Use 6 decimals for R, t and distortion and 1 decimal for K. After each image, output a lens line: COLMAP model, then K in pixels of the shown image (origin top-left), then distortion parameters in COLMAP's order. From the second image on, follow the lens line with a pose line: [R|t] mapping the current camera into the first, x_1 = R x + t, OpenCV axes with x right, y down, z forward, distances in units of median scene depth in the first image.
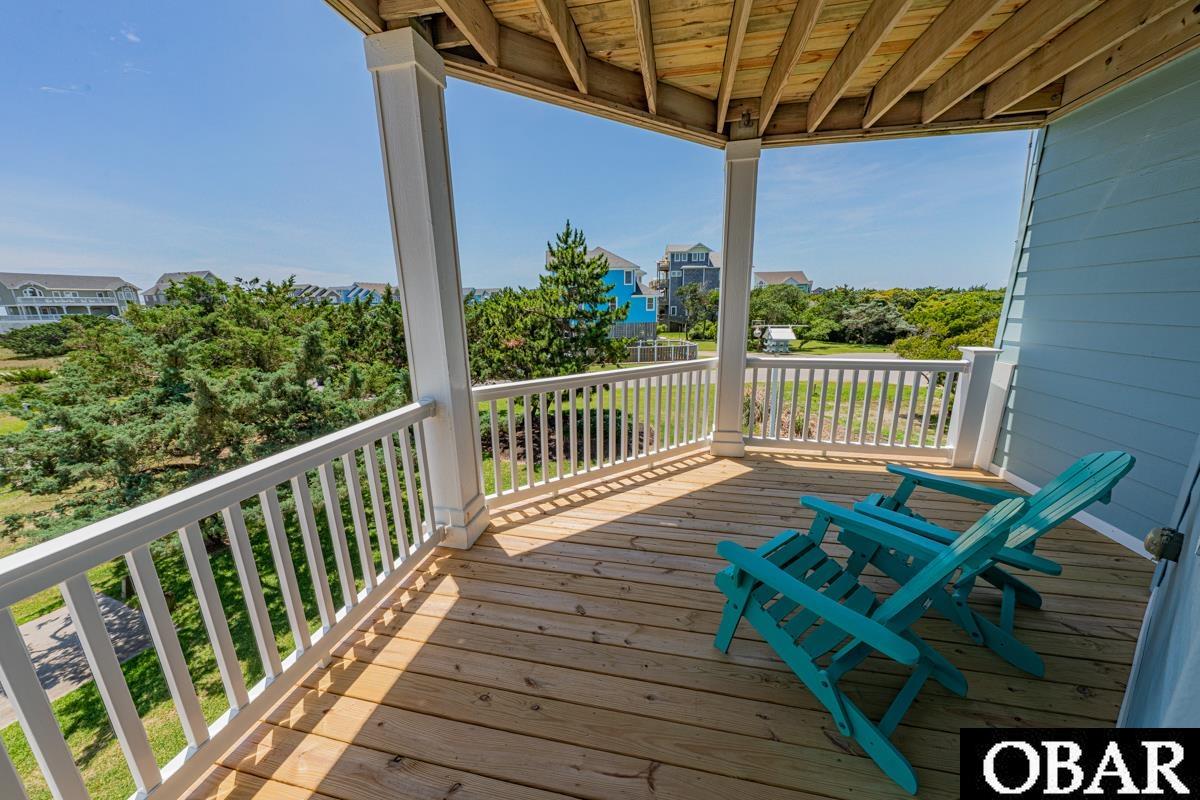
lens RADIAL K [[414.6, 0, 600.0], [0, 414.6, 400.0], [0, 0, 1]] dist [-0.001146, 0.000379]
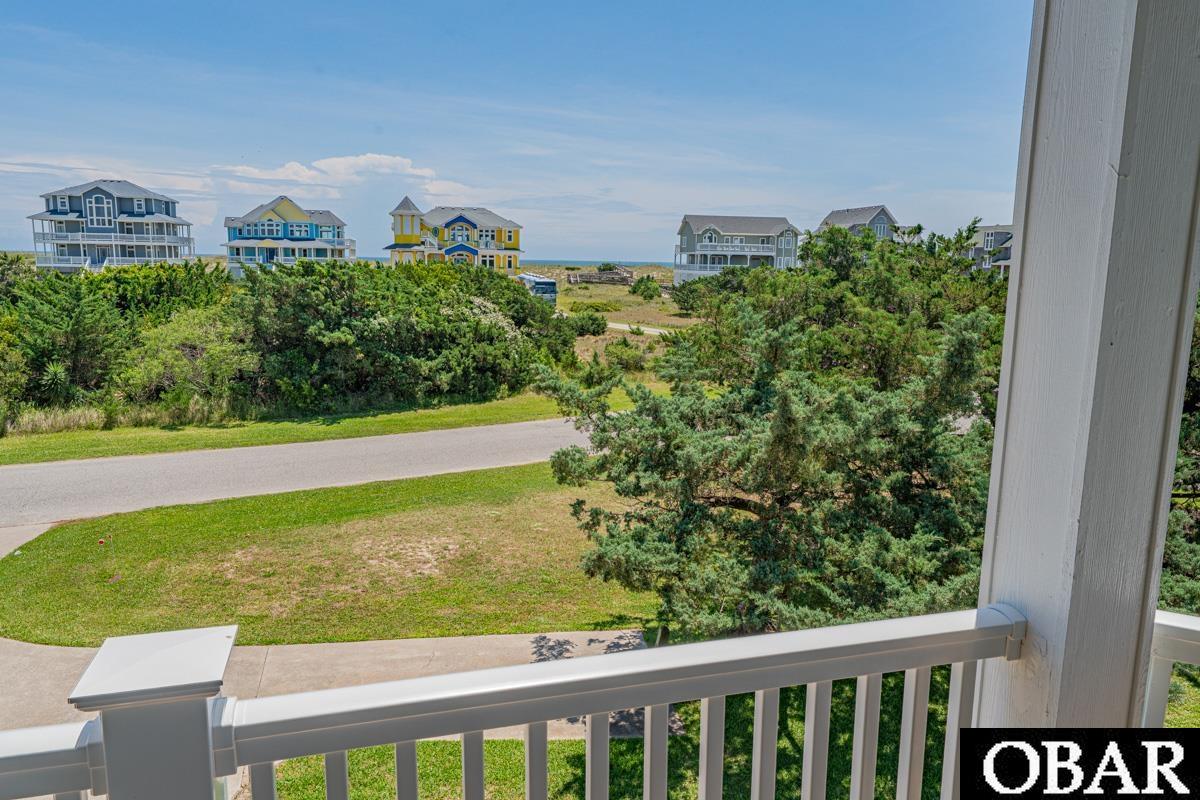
lens RADIAL K [[824.7, 0, 600.0], [0, 824.7, 400.0], [0, 0, 1]] dist [0.018514, 0.000155]
pose [[0.473298, 0.180379, -0.862237, 0.013704], [-0.224876, 0.971121, 0.079718, -0.057801], [0.851716, 0.156166, 0.500193, 0.083193]]
